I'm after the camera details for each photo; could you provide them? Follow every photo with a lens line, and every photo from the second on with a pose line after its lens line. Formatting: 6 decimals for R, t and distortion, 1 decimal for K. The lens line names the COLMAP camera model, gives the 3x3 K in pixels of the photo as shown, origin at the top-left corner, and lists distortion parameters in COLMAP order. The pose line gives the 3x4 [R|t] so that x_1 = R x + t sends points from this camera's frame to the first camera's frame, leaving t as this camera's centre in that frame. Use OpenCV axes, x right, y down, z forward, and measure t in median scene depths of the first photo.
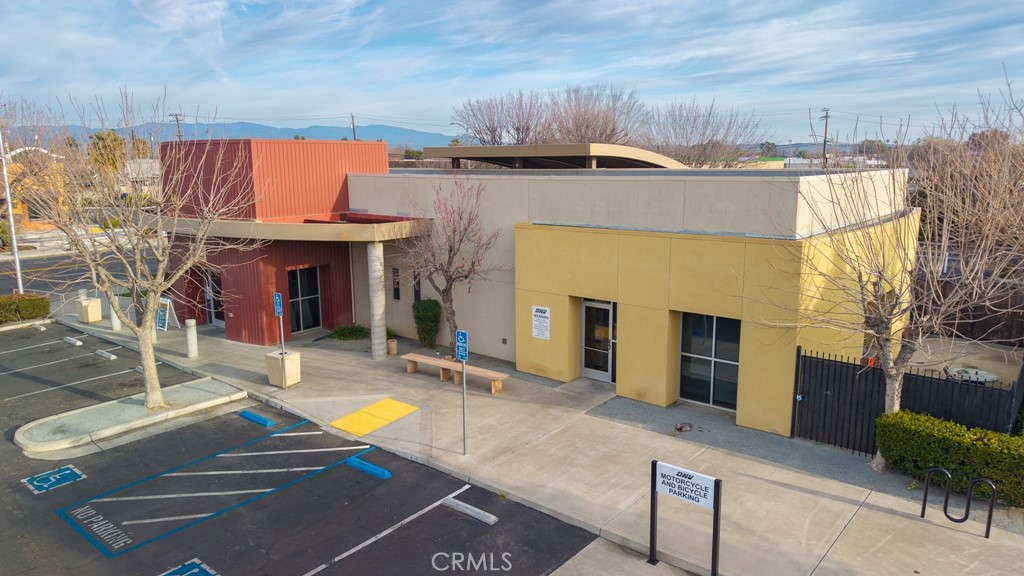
lens RADIAL K [[693.2, 0, 512.0], [0, 693.2, 288.0], [0, 0, 1]] dist [0.013377, -0.004652]
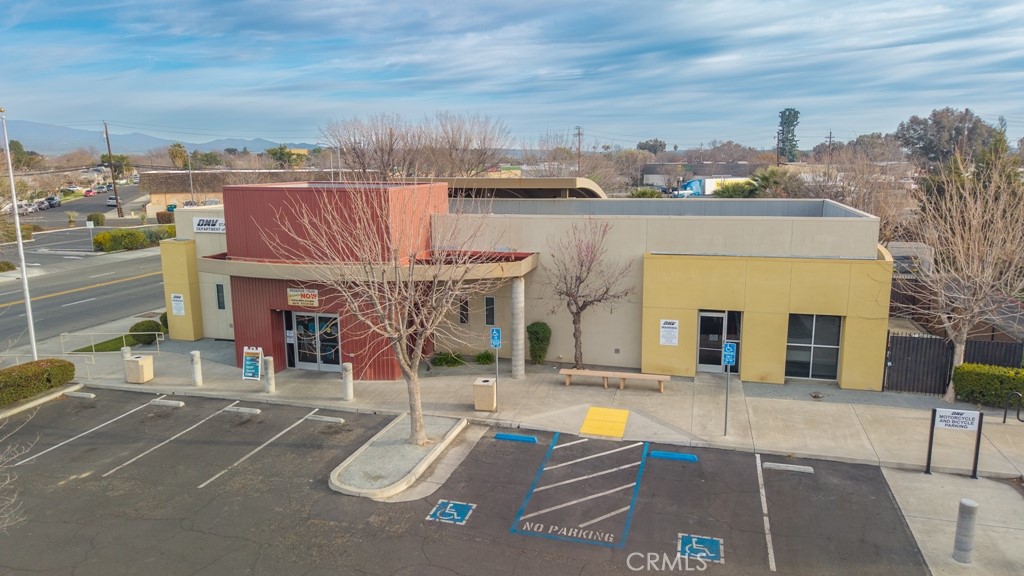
lens RADIAL K [[702.5, 0, 501.7], [0, 702.5, 287.8], [0, 0, 1]] dist [0.033964, -0.032532]
pose [[0.914311, -0.072435, 0.398483, -0.732014], [0.074679, 0.997158, 0.009911, -0.065206], [-0.398069, 0.020697, 0.917122, -0.056969]]
